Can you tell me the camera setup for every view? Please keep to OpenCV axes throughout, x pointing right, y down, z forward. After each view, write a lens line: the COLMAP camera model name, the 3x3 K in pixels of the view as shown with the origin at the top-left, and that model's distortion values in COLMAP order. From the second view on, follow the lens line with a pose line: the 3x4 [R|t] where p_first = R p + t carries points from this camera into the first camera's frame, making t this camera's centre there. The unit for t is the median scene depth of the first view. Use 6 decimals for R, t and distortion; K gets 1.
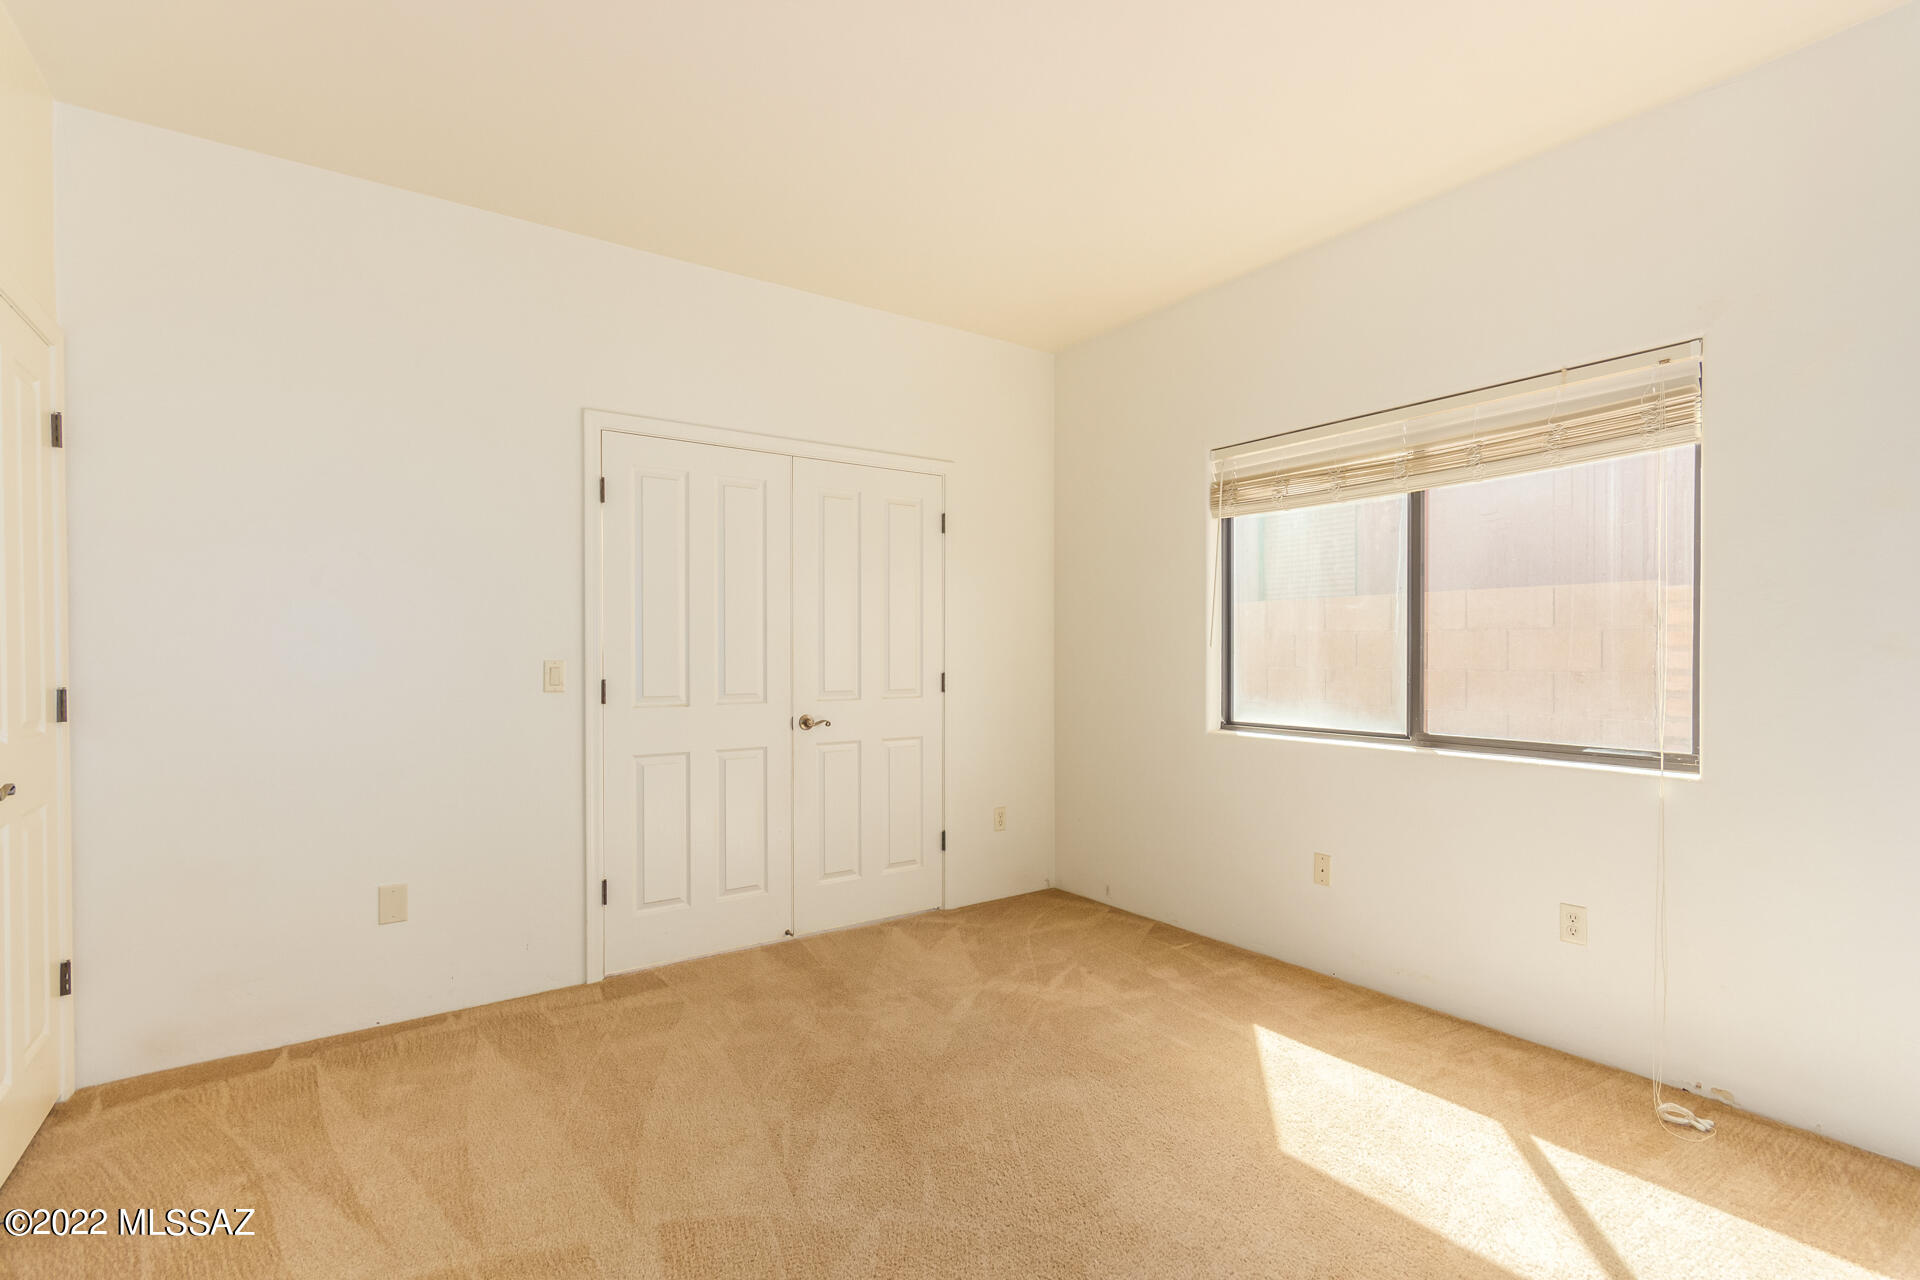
lens RADIAL K [[885.3, 0, 969.3], [0, 885.3, 651.1], [0, 0, 1]] dist [0.002526, -0.000011]
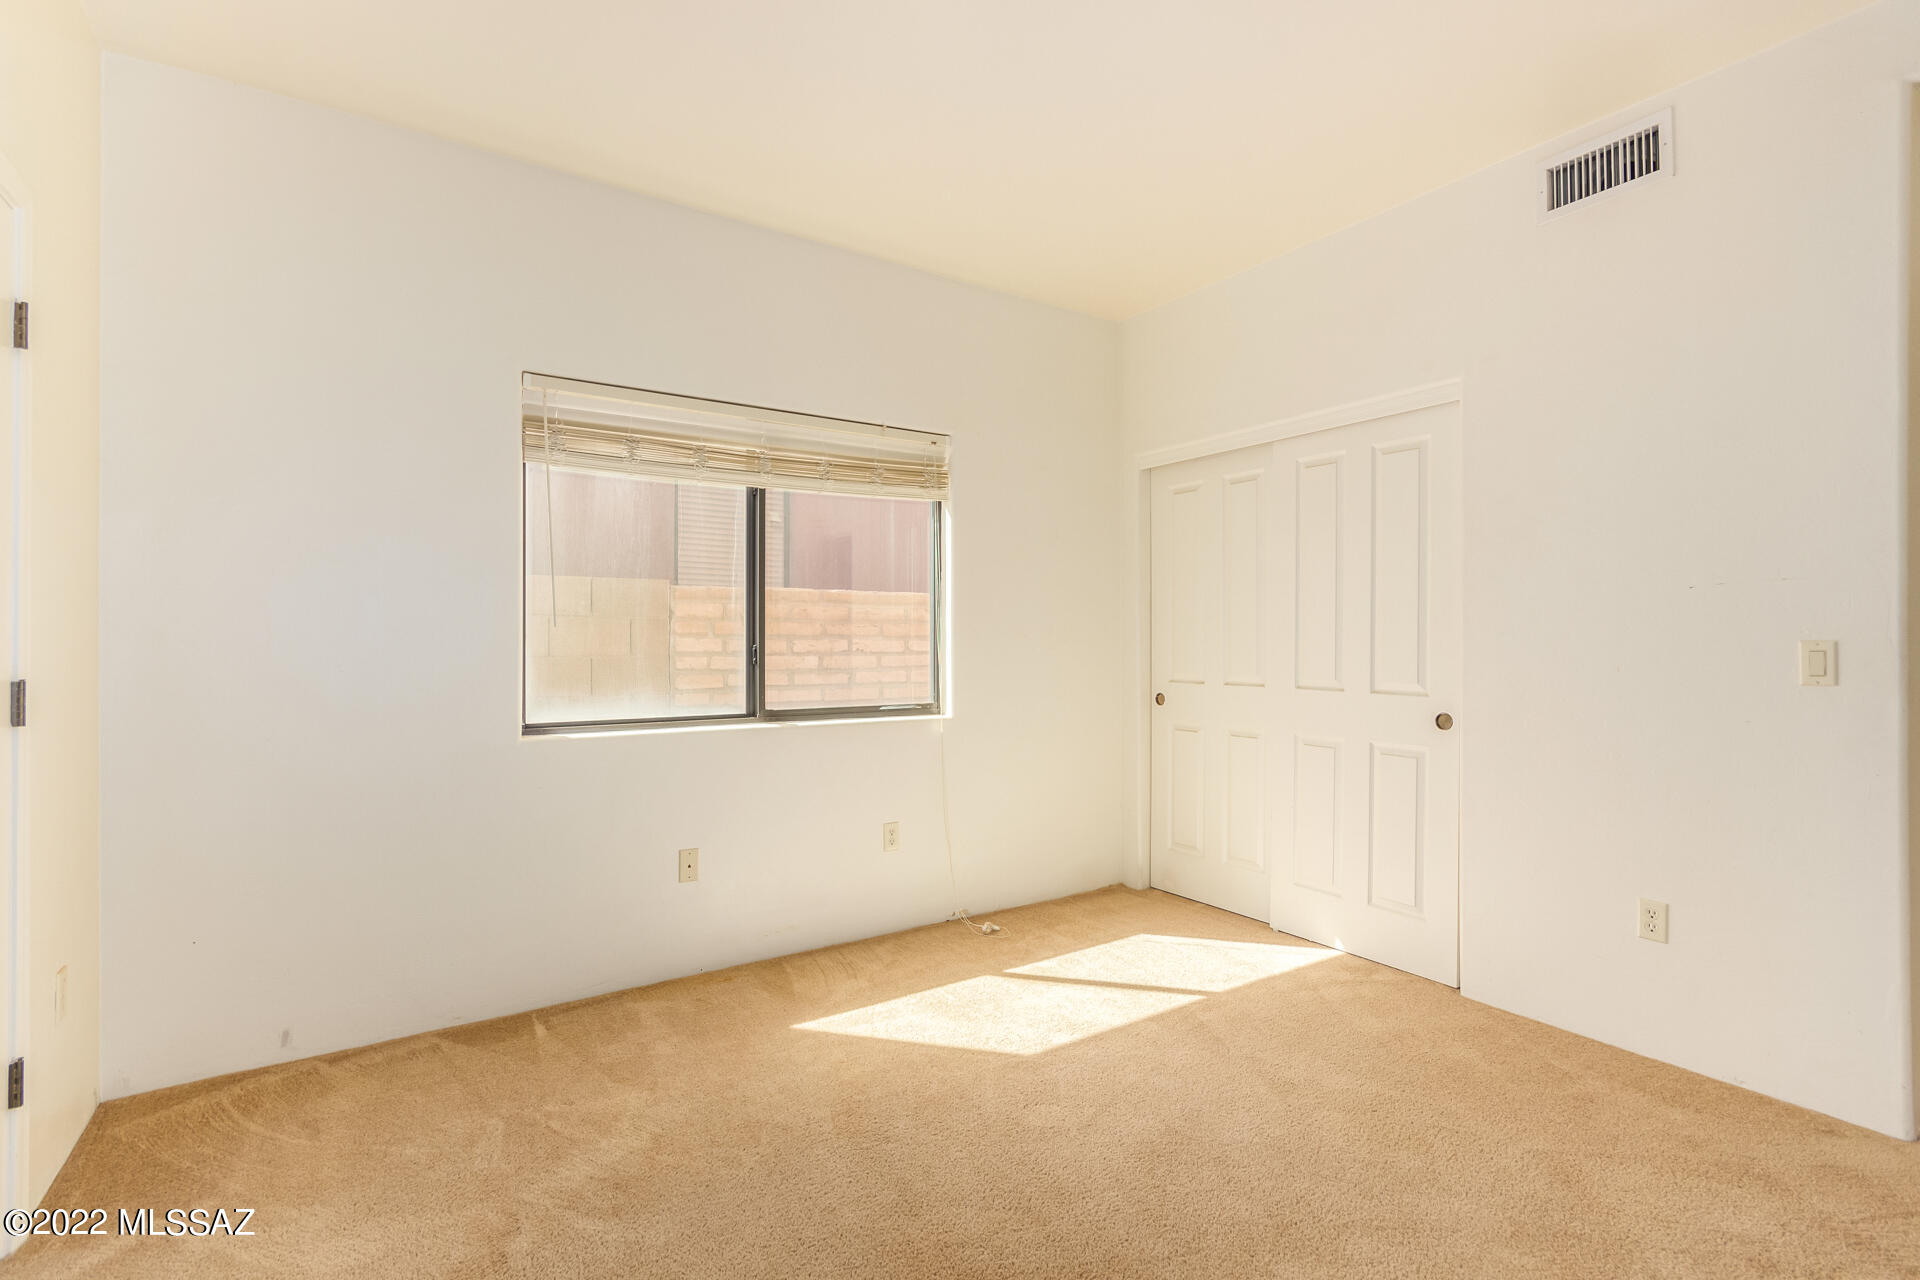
lens RADIAL K [[885.3, 0, 959.2], [0, 885.3, 634.9], [0, 0, 1]] dist [0.002526, -0.000011]
pose [[0.038351, 0.010177, 0.999213, -0.562666], [0.004556, 0.999936, -0.010359, 0.012351], [-0.999254, 0.004949, 0.038302, 0.707291]]
